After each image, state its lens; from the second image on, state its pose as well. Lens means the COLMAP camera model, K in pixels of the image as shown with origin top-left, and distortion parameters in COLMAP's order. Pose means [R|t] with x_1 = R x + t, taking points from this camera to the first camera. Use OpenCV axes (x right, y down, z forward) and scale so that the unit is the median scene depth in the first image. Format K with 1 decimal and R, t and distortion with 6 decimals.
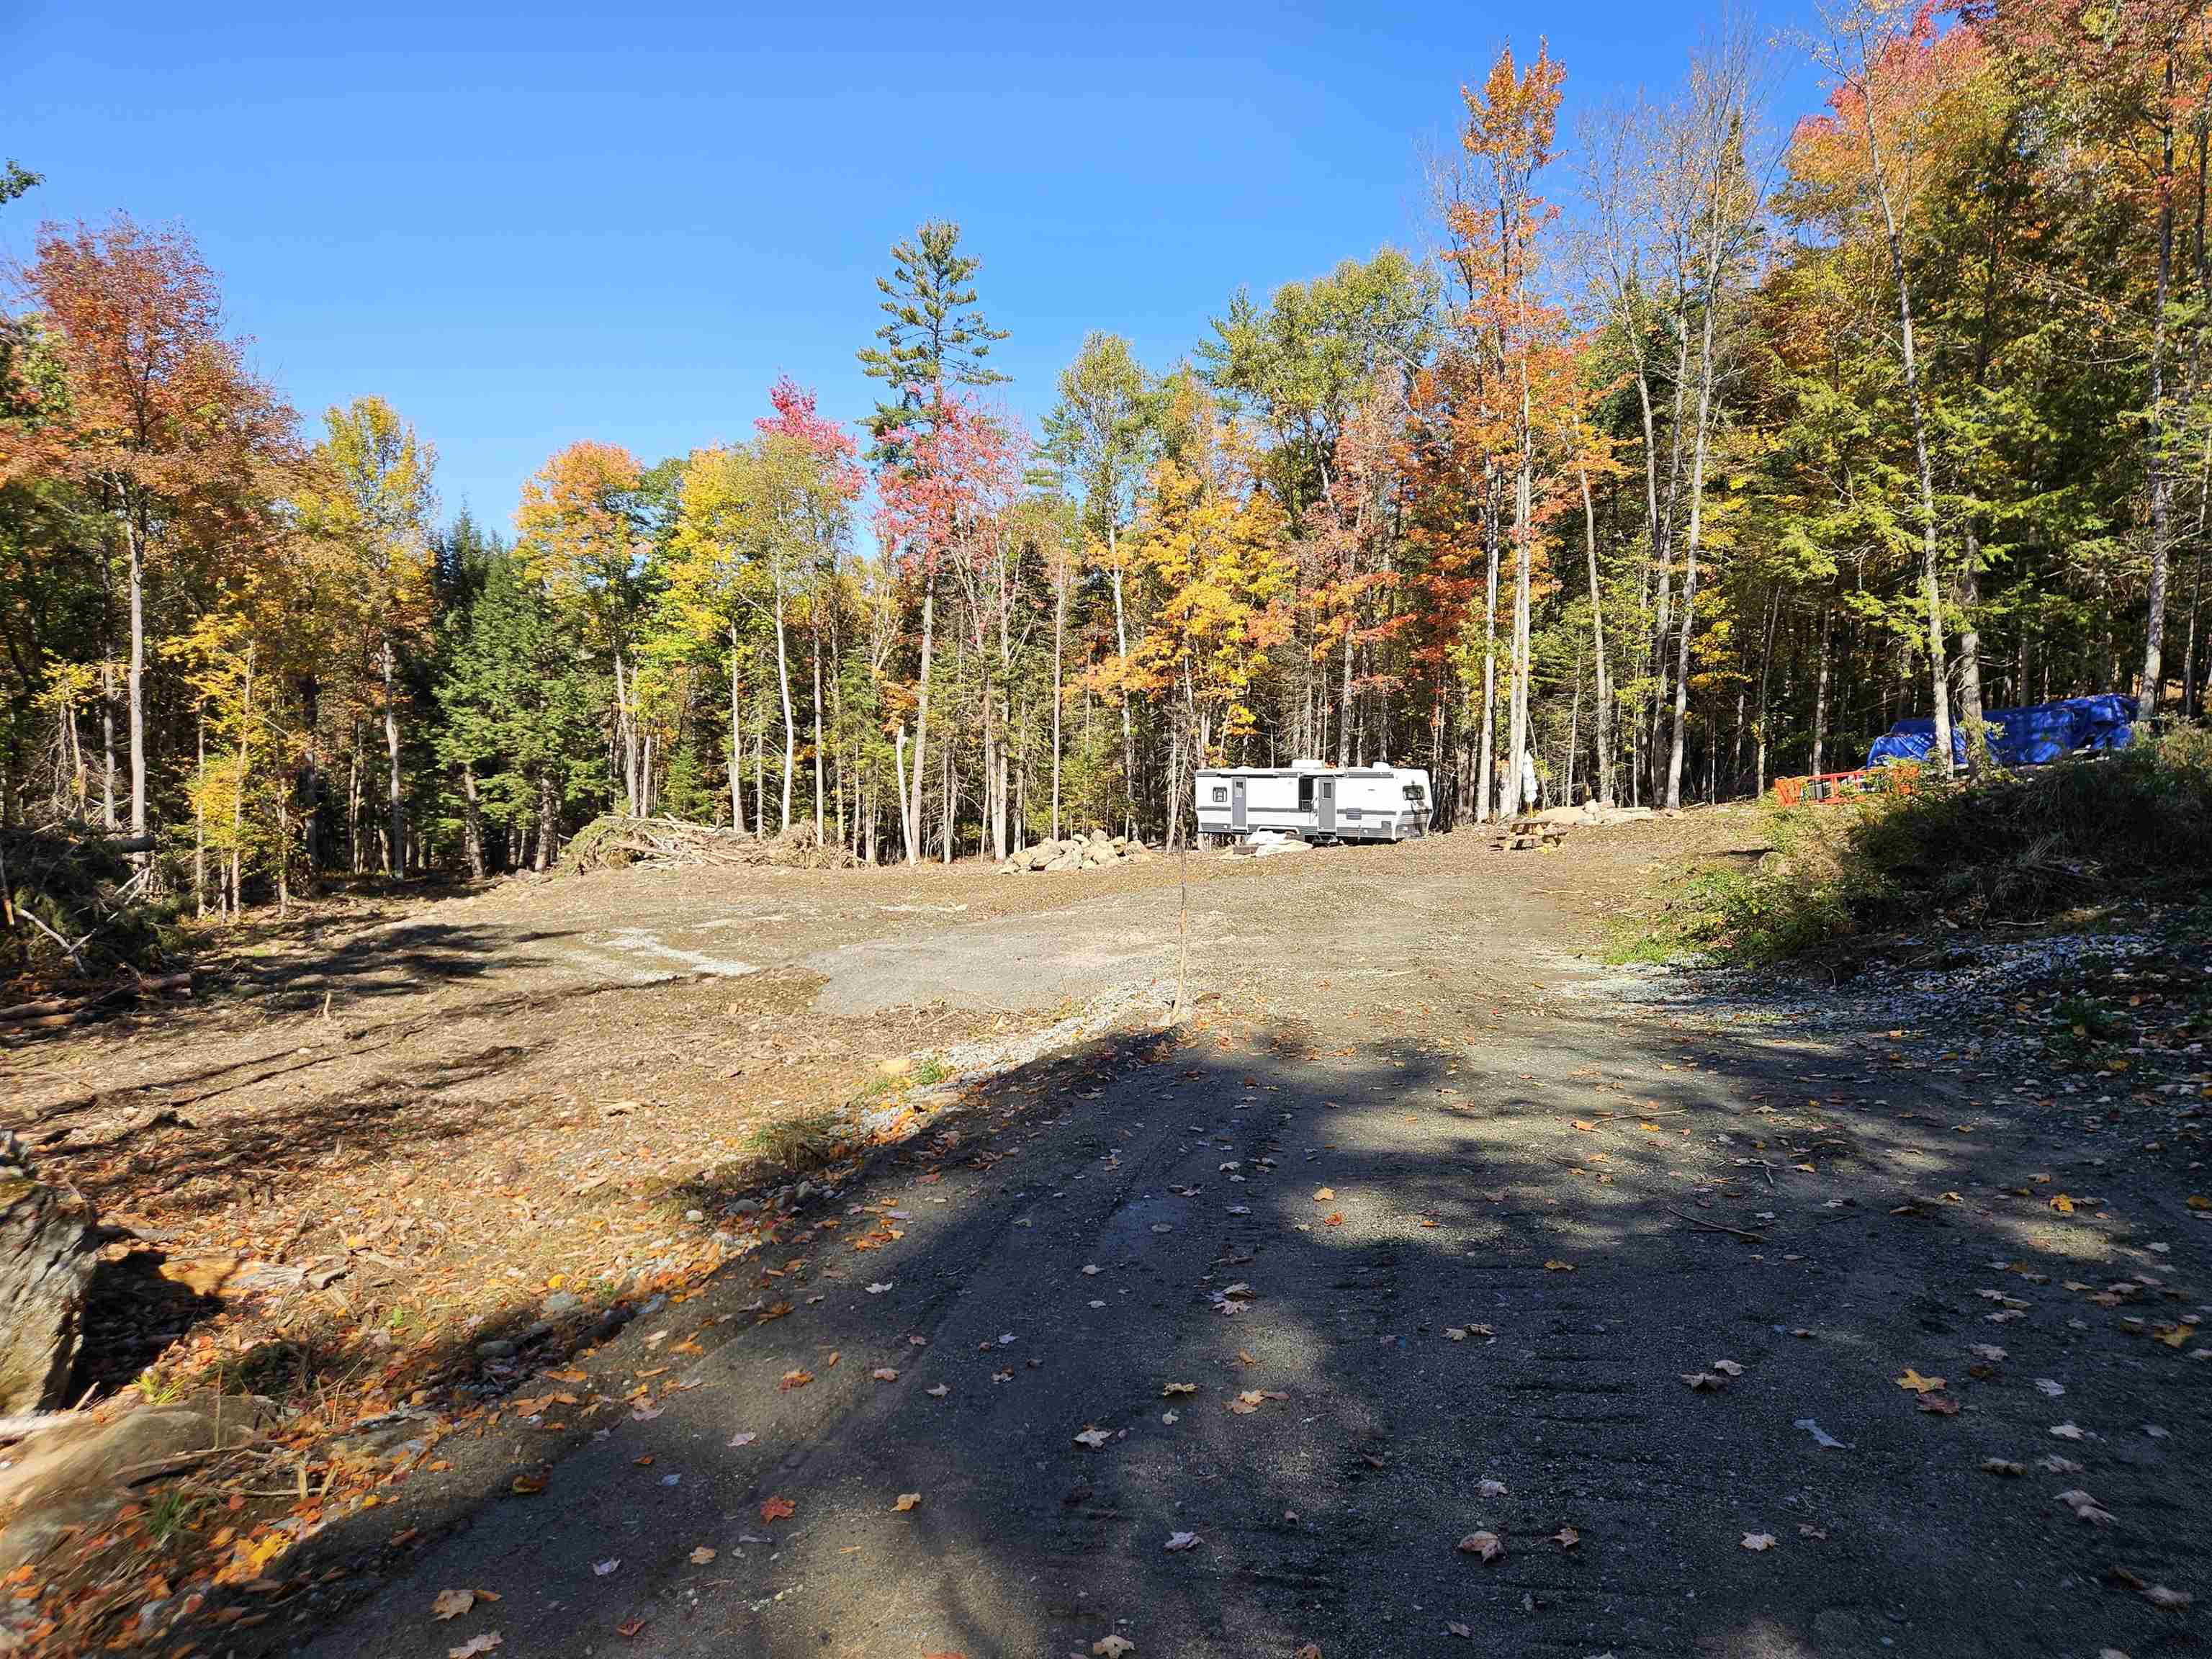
lens RADIAL K [[1689.4, 0, 1106.0], [0, 1689.4, 829.5], [0, 0, 1]] dist [0.191141, -0.221307]
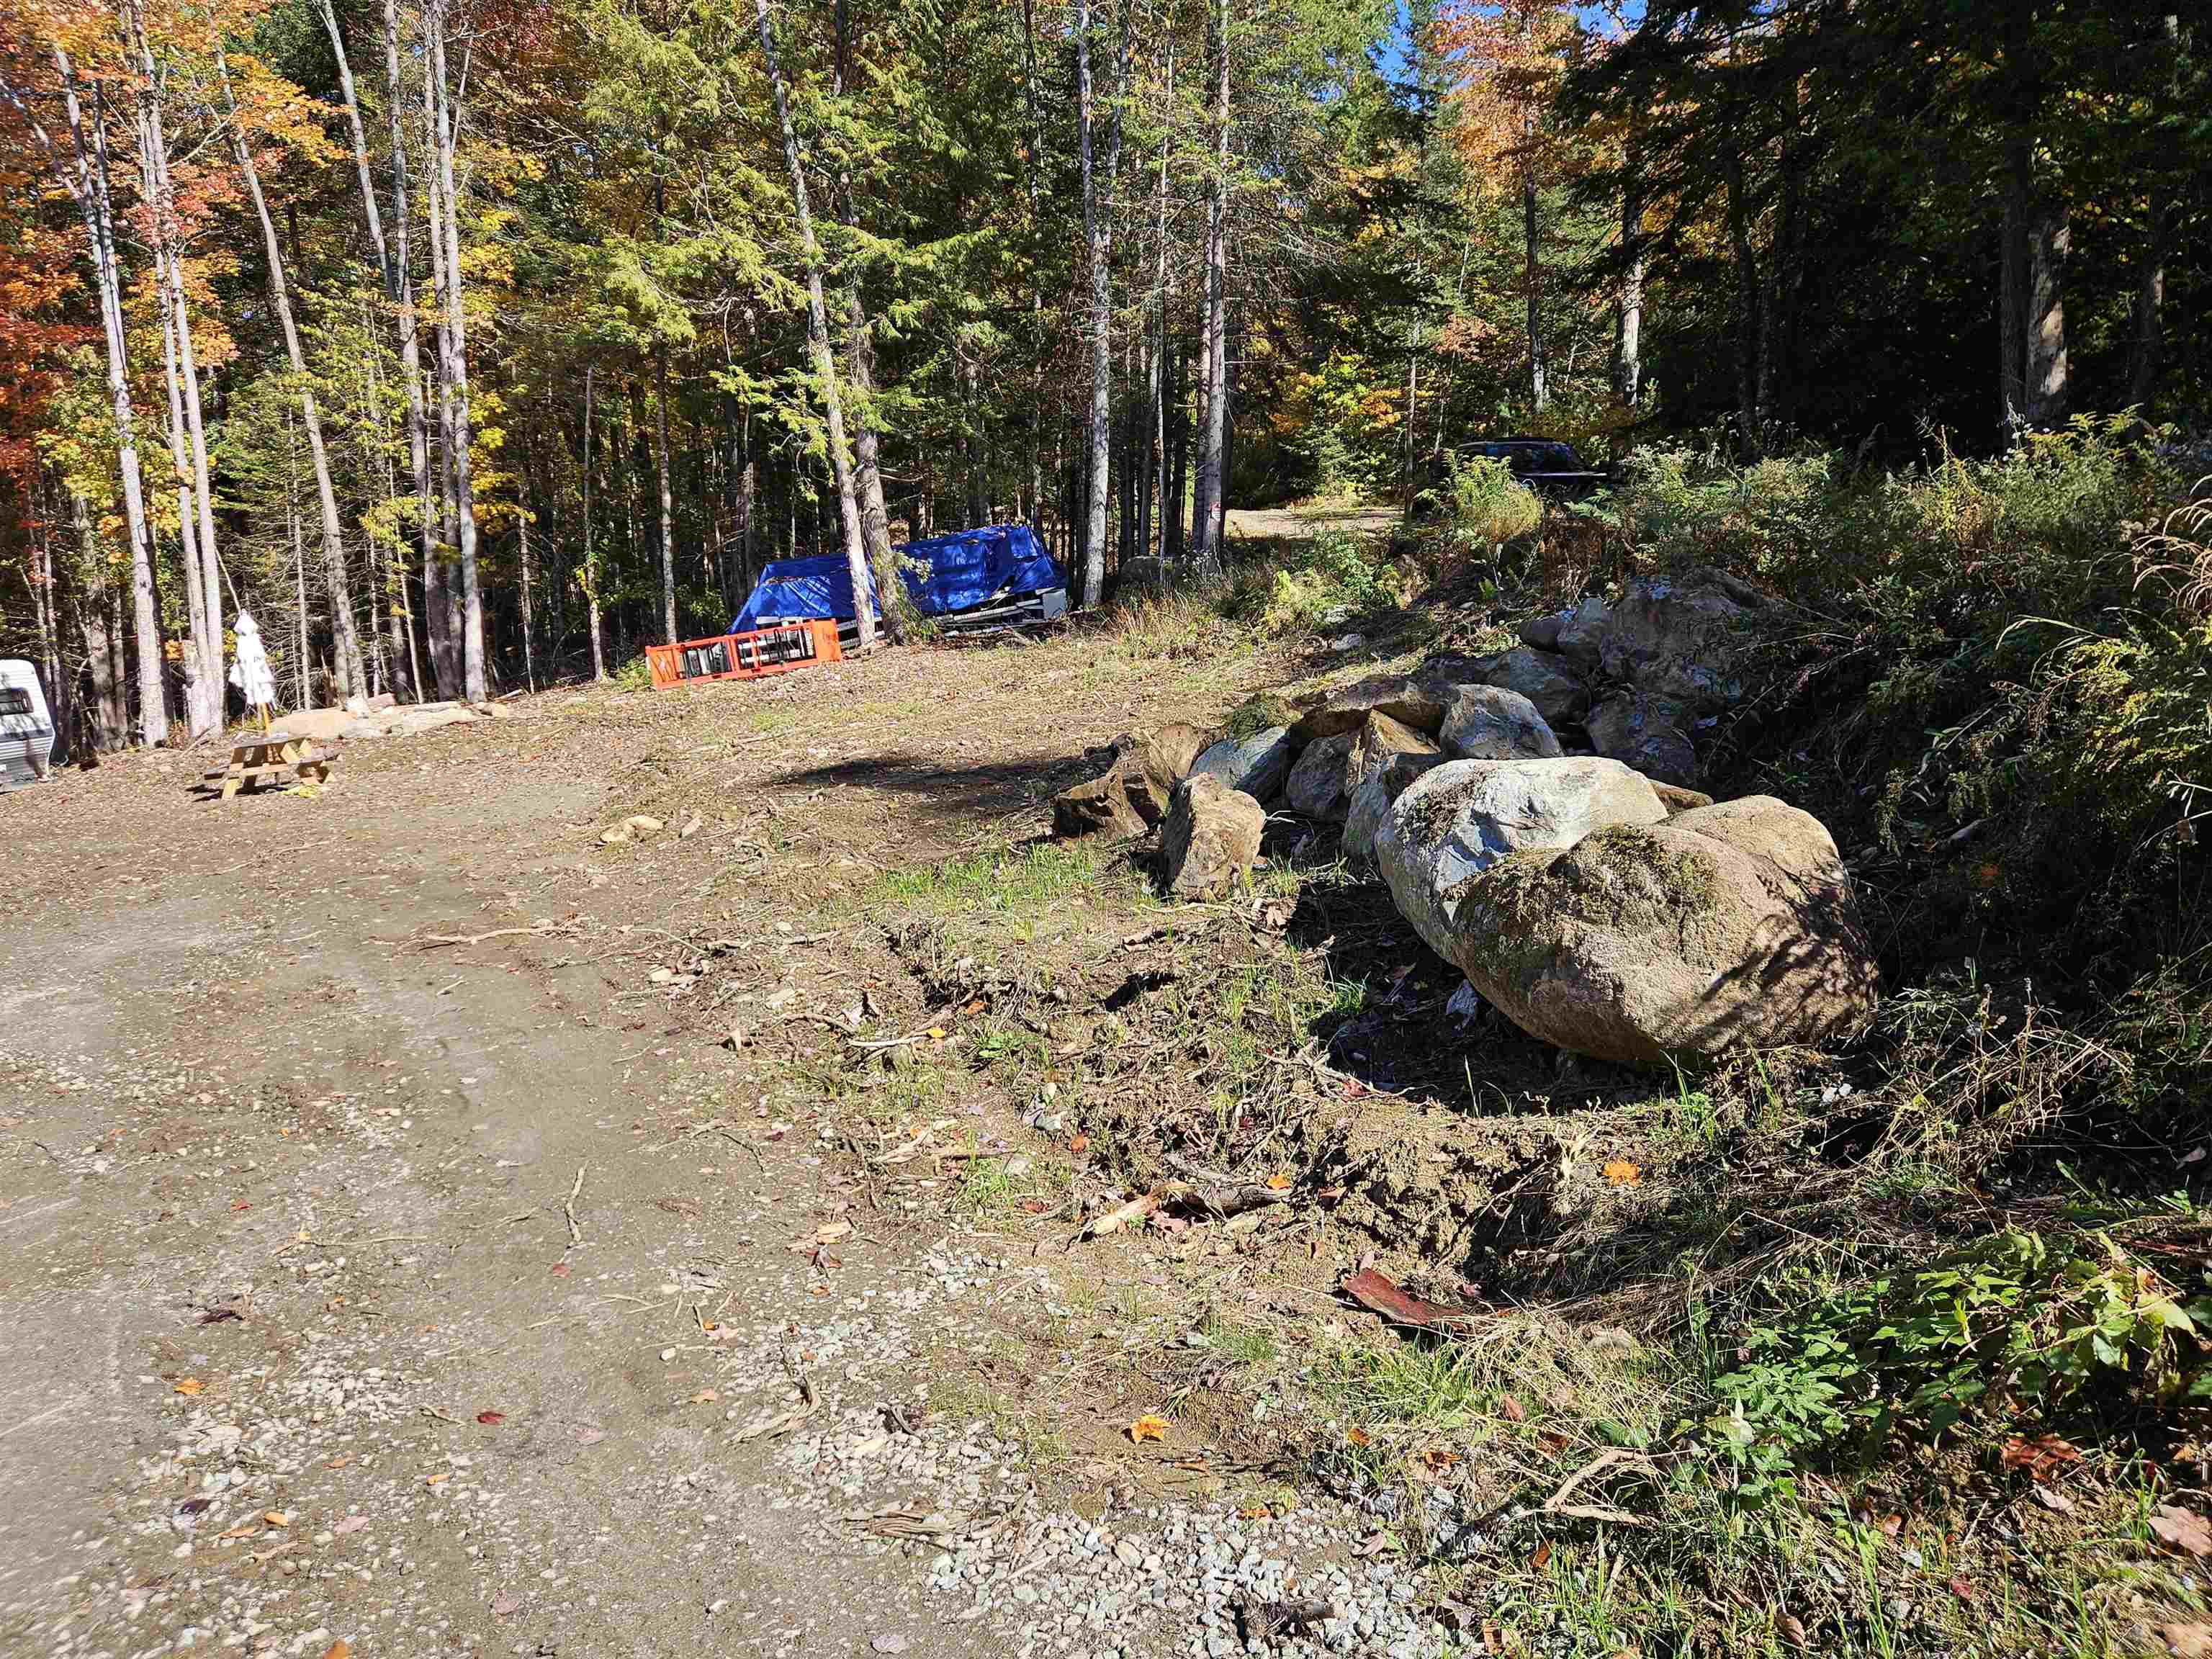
lens RADIAL K [[1689.4, 0, 1106.0], [0, 1689.4, 829.5], [0, 0, 1]] dist [0.191141, -0.221307]
pose [[0.741967, -0.122408, 0.659168, 0.072674], [0.078920, 0.992302, 0.095438, -0.008109], [-0.665776, -0.018790, 0.745915, 0.384234]]
